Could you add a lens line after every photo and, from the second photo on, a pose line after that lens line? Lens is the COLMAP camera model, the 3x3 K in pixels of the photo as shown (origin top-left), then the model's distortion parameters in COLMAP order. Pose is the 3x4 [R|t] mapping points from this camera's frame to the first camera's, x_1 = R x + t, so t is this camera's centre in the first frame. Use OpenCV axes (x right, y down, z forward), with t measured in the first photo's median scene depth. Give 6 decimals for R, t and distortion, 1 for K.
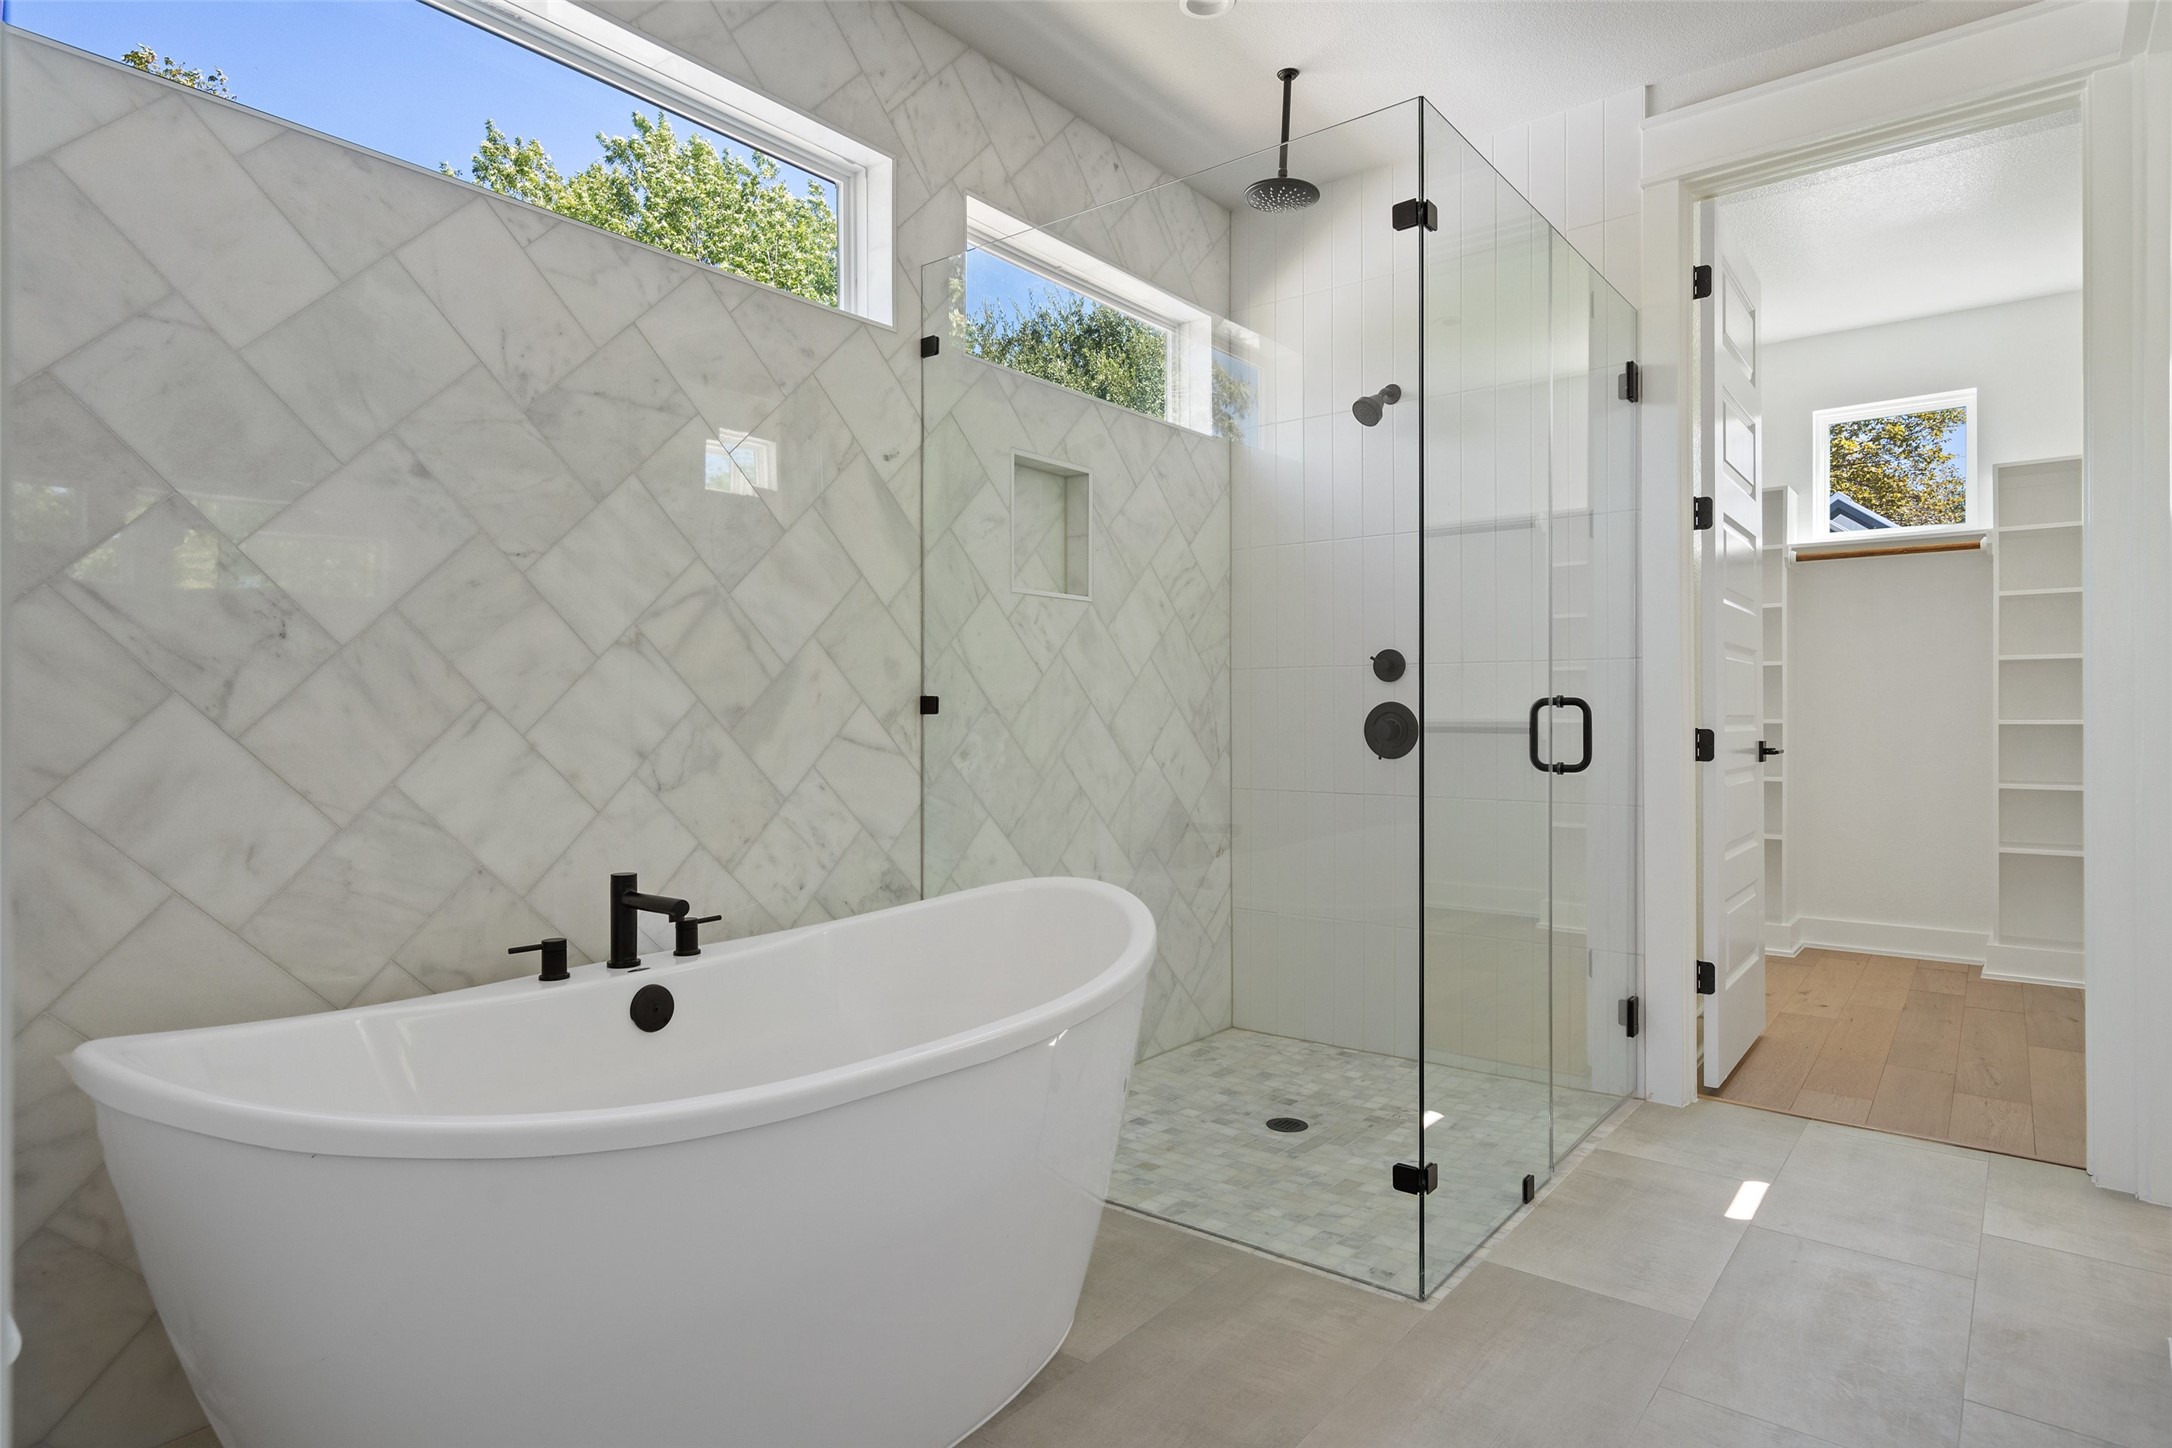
lens RADIAL K [[1178.5, 0, 1084.7], [0, 1178.5, 723.5], [0, 0, 1]] dist [0.000227, -0.000007]
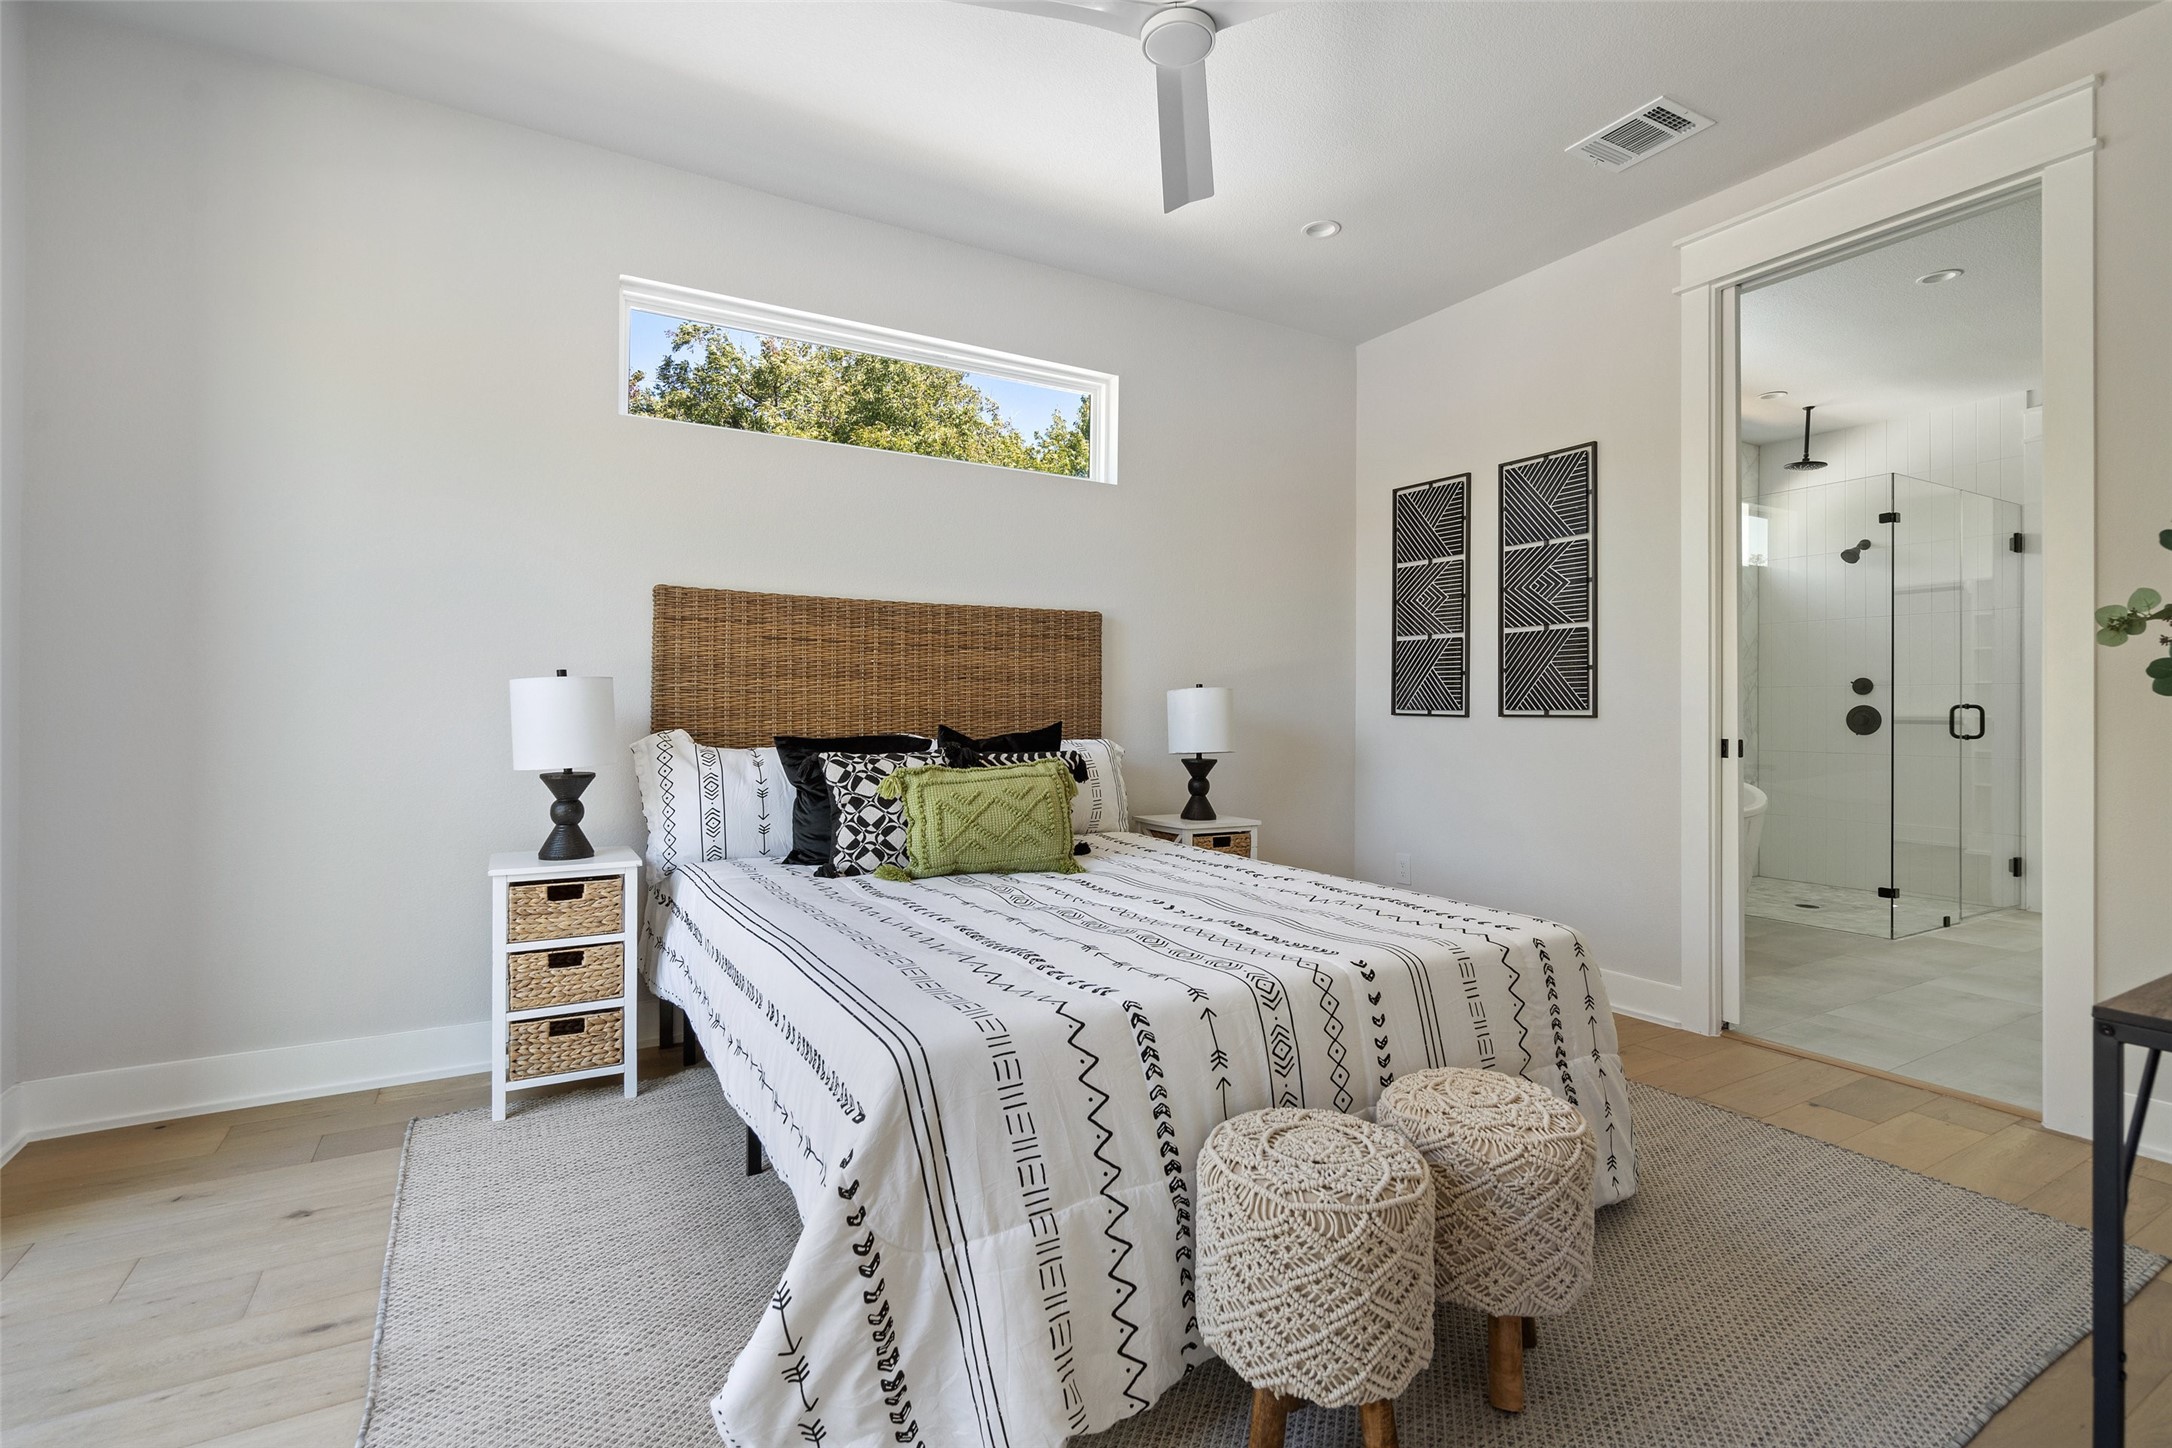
lens RADIAL K [[999.4, 0, 1086.4], [0, 999.4, 716.7], [0, 0, 1]] dist [0.002135, 0.000623]
pose [[0.930927, 0.000652, -0.365204, -0.372073], [0.000599, 0.999994, 0.003313, -0.006196], [0.365204, -0.003302, 0.930922, -1.127127]]
